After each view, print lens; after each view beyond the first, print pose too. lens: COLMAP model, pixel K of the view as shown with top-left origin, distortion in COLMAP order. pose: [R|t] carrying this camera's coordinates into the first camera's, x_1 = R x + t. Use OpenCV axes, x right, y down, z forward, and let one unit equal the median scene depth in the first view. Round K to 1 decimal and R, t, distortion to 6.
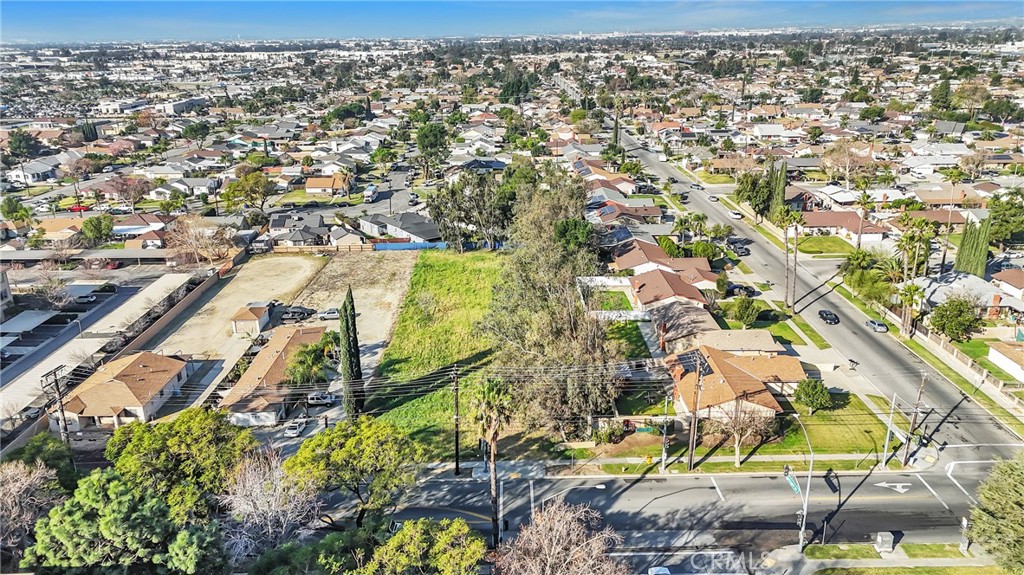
lens RADIAL K [[749.5, 0, 512.0], [0, 749.5, 287.5], [0, 0, 1]] dist [0.084413, -0.083504]
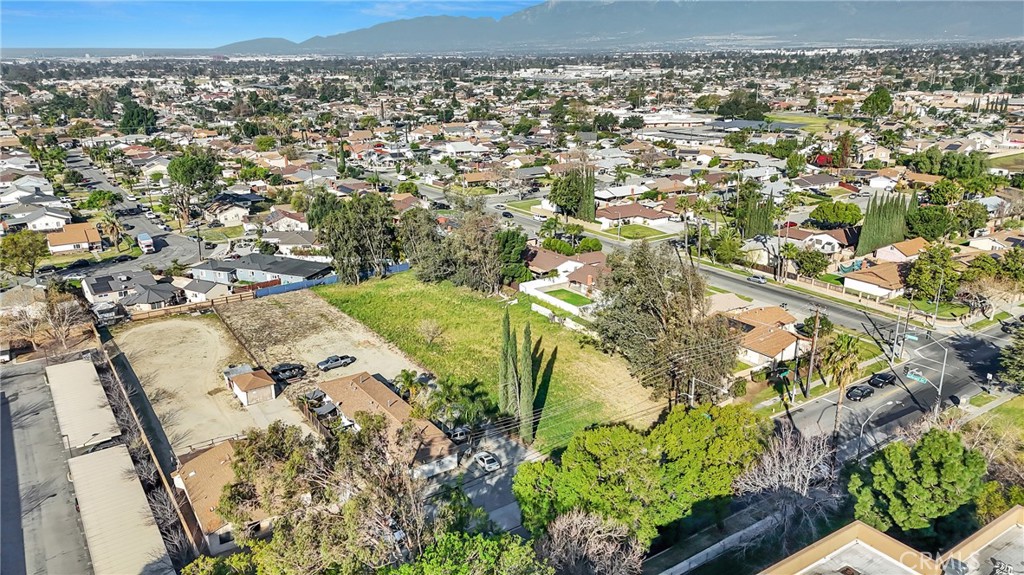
lens RADIAL K [[749.5, 0, 512.0], [0, 749.5, 287.5], [0, 0, 1]] dist [0.084413, -0.083504]
pose [[0.834227, -0.159883, 0.527733, -0.414829], [0.175087, 0.984320, 0.021437, -0.028289], [-0.522886, 0.074516, 0.849140, 0.081131]]
